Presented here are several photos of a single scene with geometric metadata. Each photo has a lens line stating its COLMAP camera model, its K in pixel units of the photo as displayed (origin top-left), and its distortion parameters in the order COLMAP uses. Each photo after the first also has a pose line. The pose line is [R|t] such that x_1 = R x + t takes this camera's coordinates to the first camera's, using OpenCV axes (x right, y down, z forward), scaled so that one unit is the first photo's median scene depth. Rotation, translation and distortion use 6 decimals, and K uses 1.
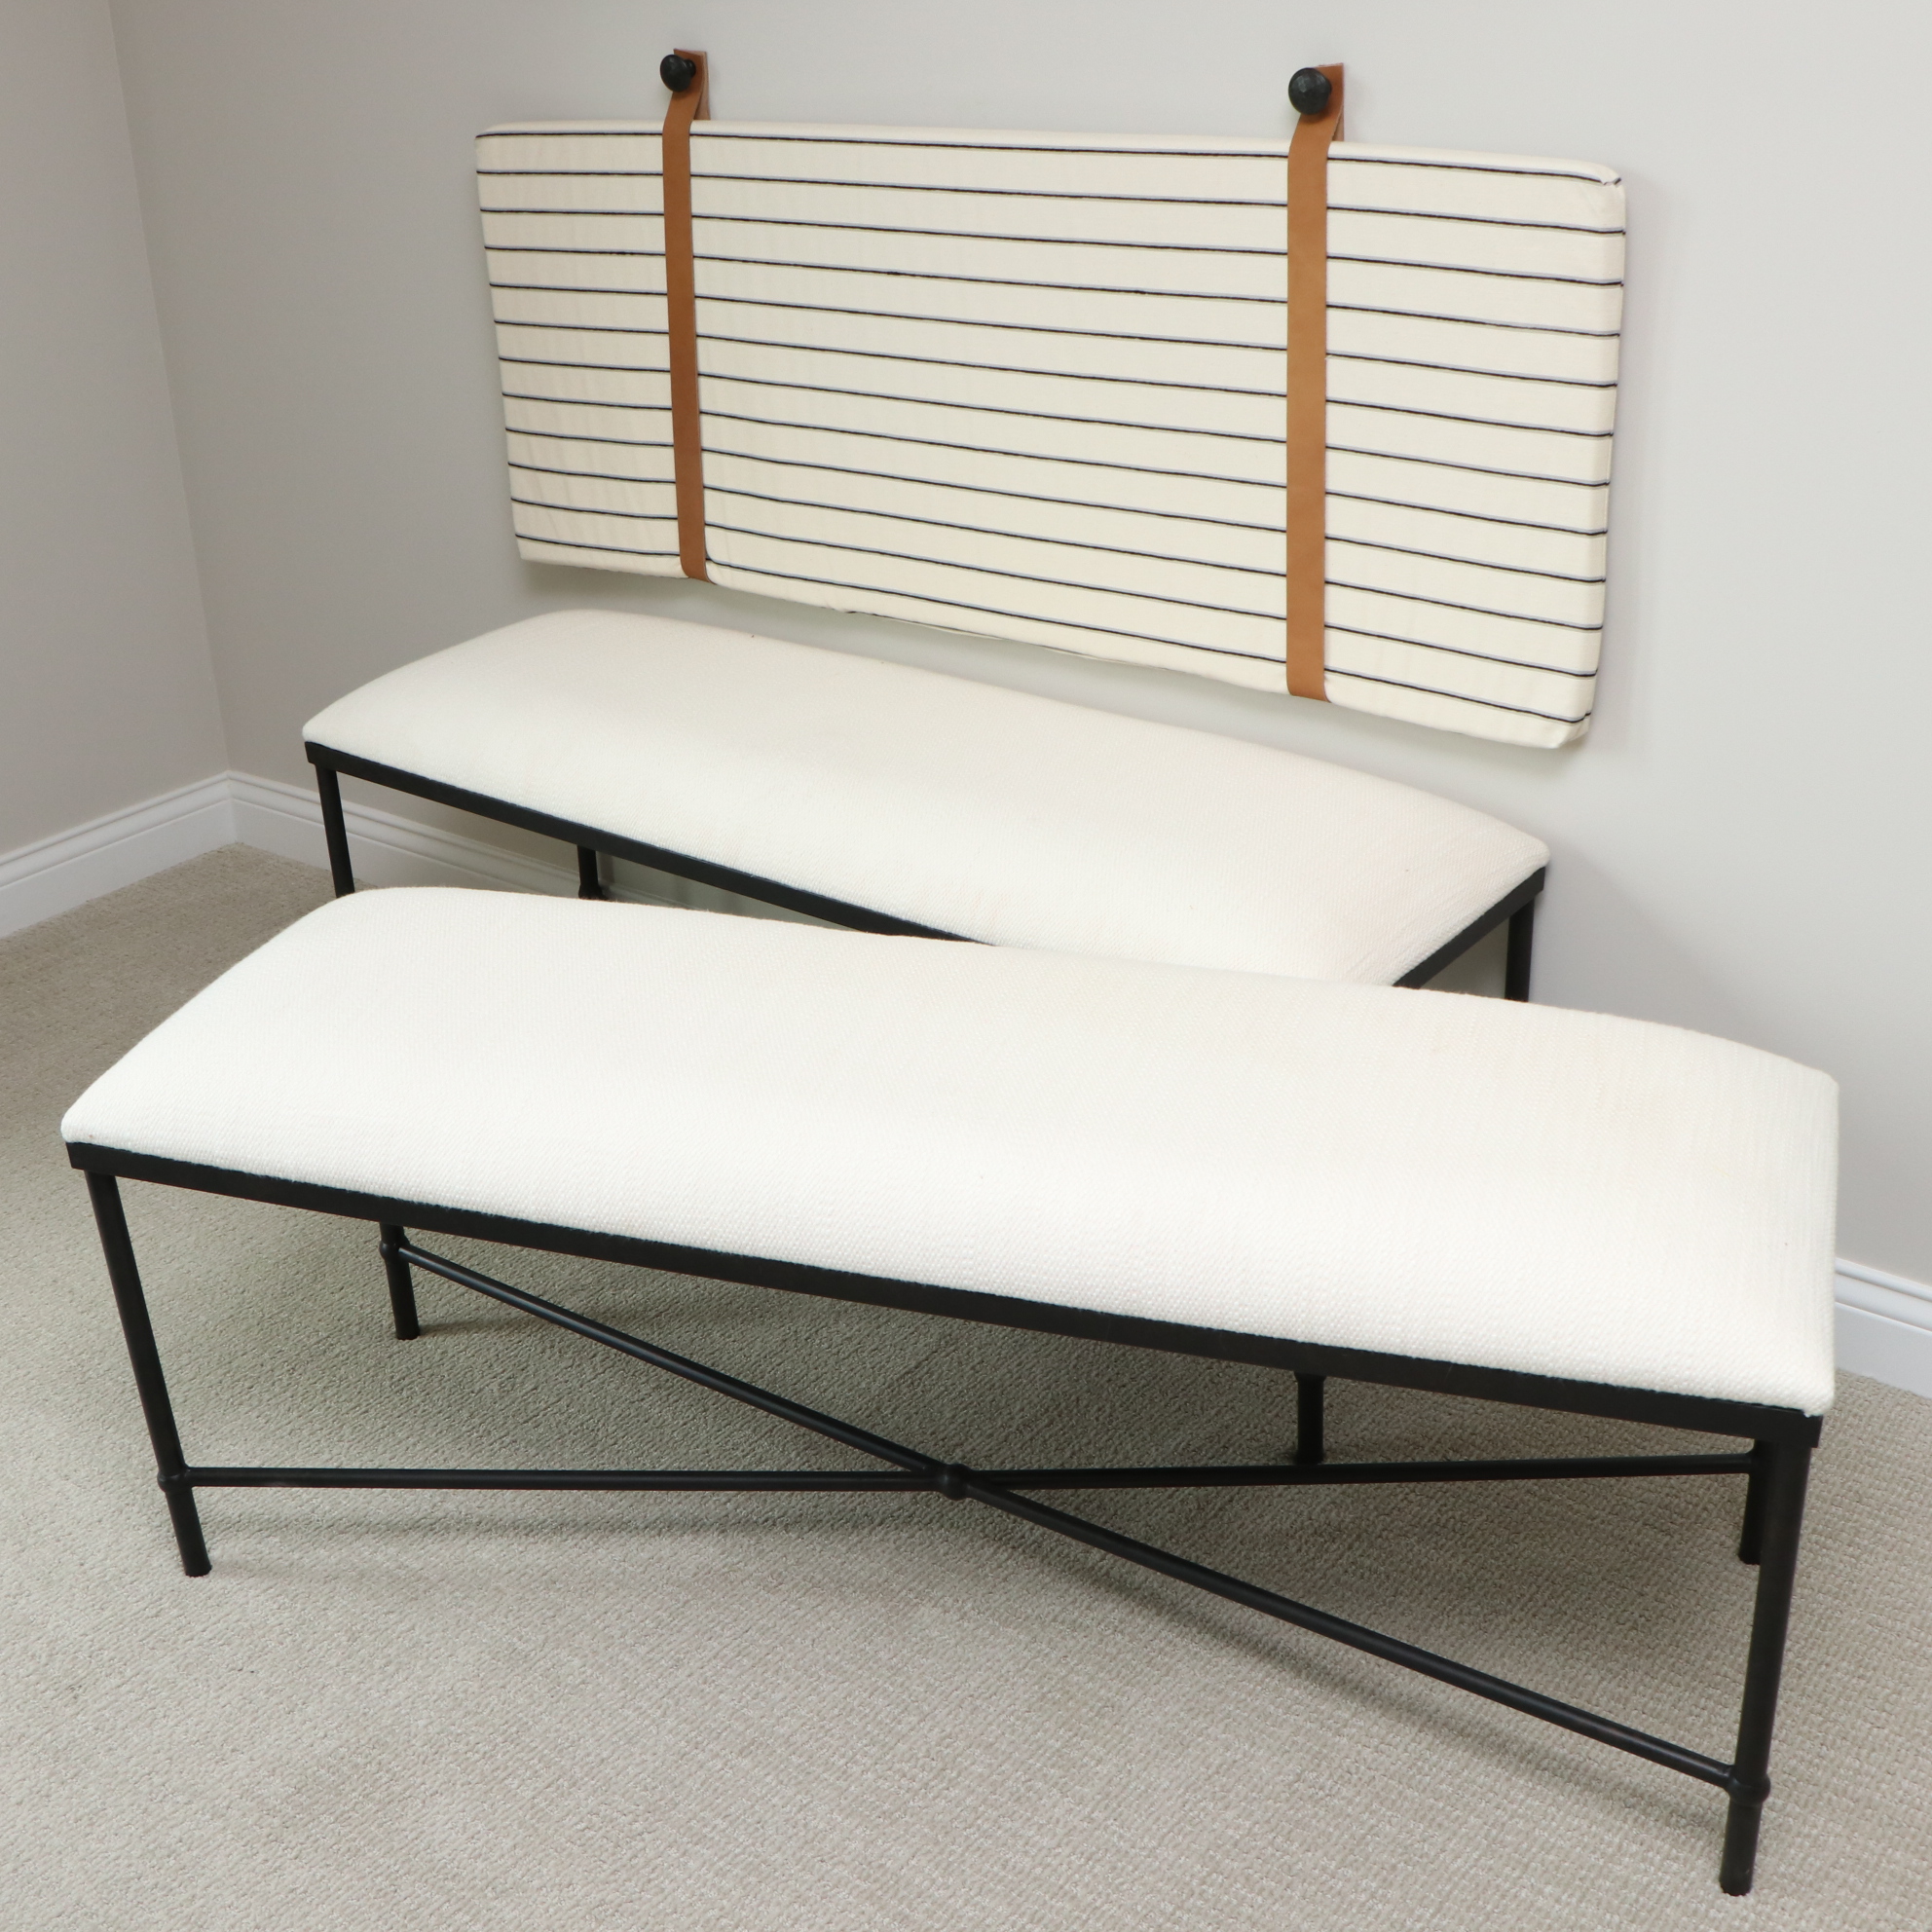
lens RADIAL K [[2418.0, 0, 968.1], [0, 2418.0, 990.5], [0, 0, 1]] dist [-0.190837, 0.136167]
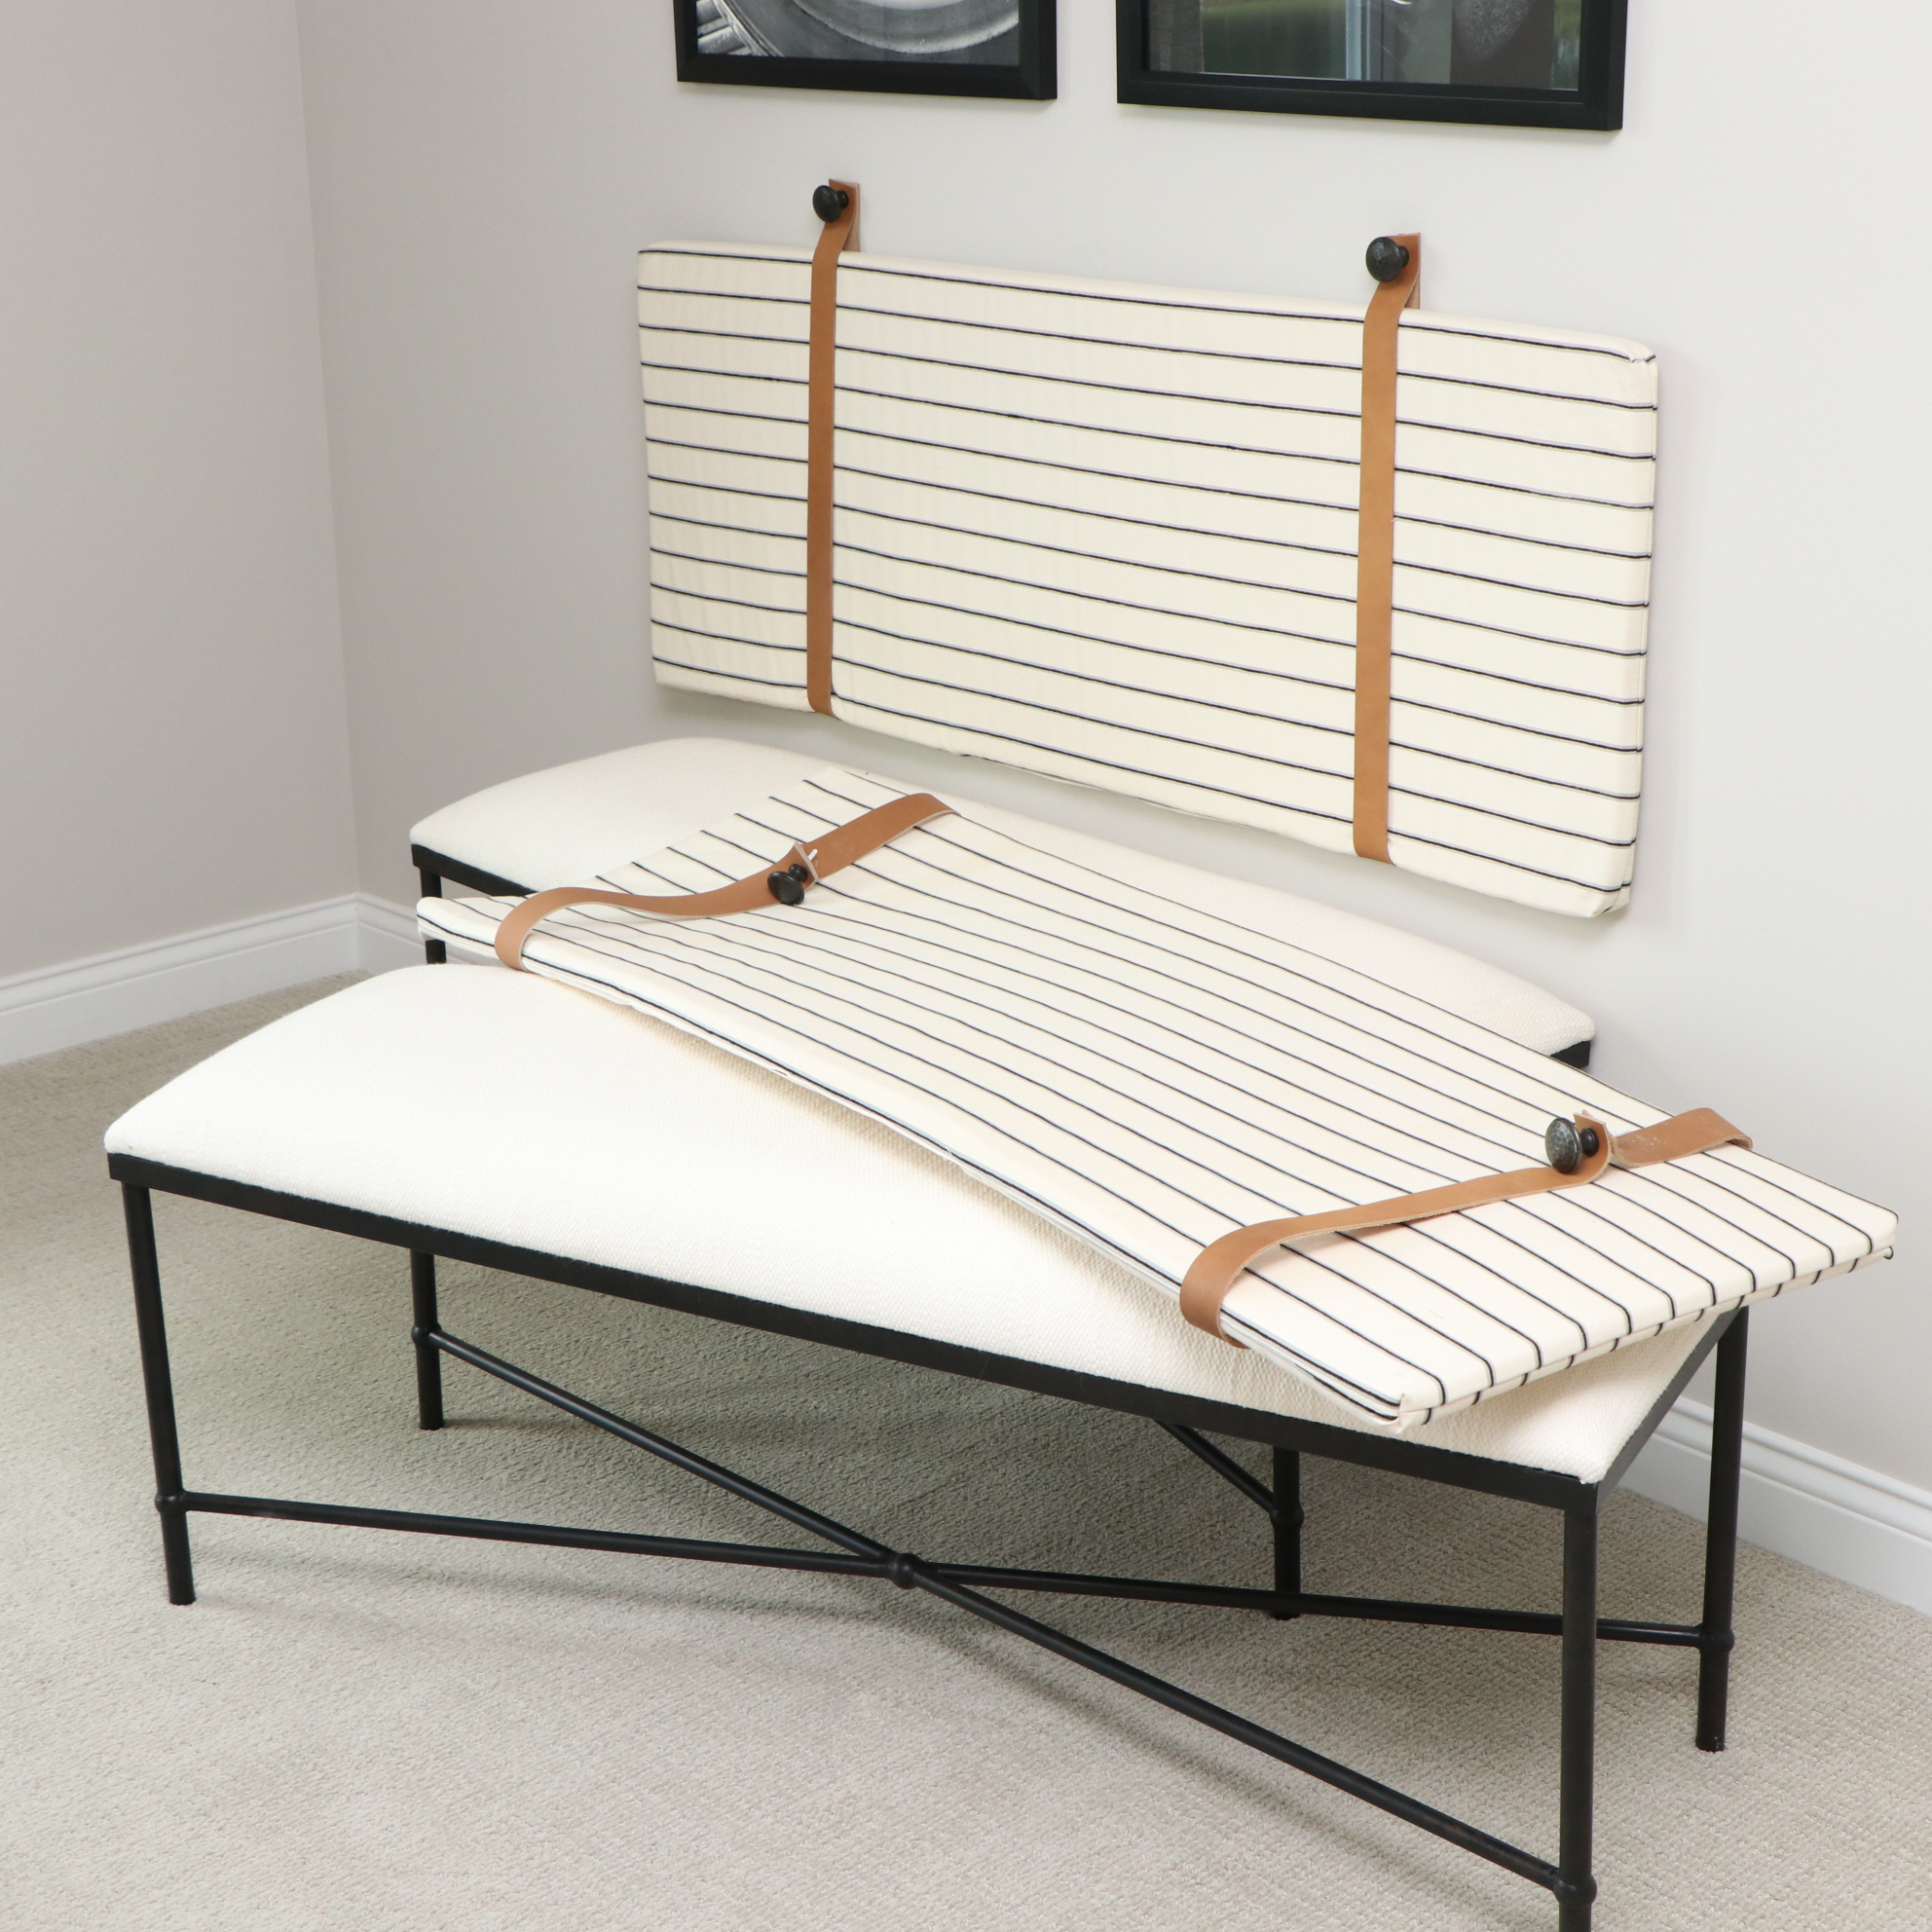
lens RADIAL K [[3274.3, 0, 966.0], [0, 3274.3, 966.0], [0, 0, 1]] dist [-0.078414, 0.167931]
pose [[0.986033, 0.076039, -0.148178, 0.199273], [-0.093214, 0.989255, -0.112634, 0.099801], [0.138021, 0.124873, 0.982526, -0.384872]]
